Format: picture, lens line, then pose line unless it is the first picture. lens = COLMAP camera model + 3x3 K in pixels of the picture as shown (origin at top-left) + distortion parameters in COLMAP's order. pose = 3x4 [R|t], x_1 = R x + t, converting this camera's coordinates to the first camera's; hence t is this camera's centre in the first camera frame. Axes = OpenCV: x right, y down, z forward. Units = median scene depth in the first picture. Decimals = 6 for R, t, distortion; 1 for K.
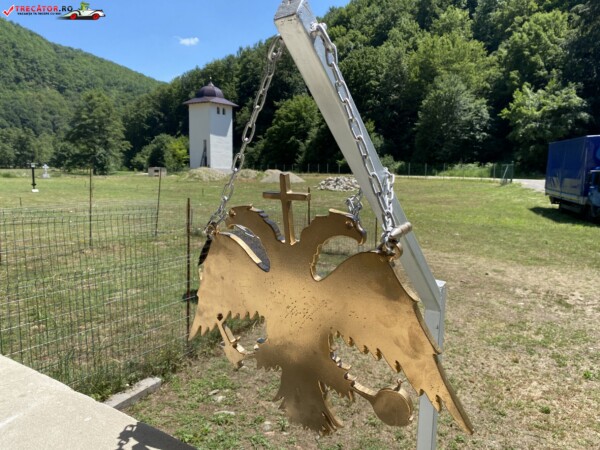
lens RADIAL K [[460.3, 0, 301.1], [0, 460.3, 224.2], [0, 0, 1]] dist [0.043855, -0.044209]
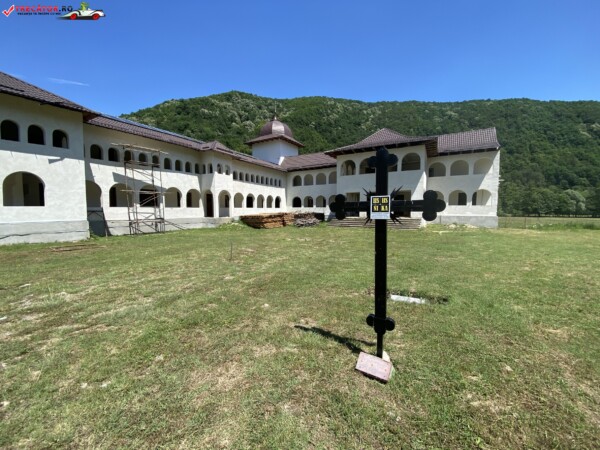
lens RADIAL K [[244.6, 0, 296.4], [0, 244.6, 226.1], [0, 0, 1]] dist [0.008240, -0.015113]
pose [[0.056889, 0.049776, -0.997139, -0.045382], [-0.128199, 0.990852, 0.042148, -0.011340], [0.990115, 0.125435, 0.062750, 0.089413]]
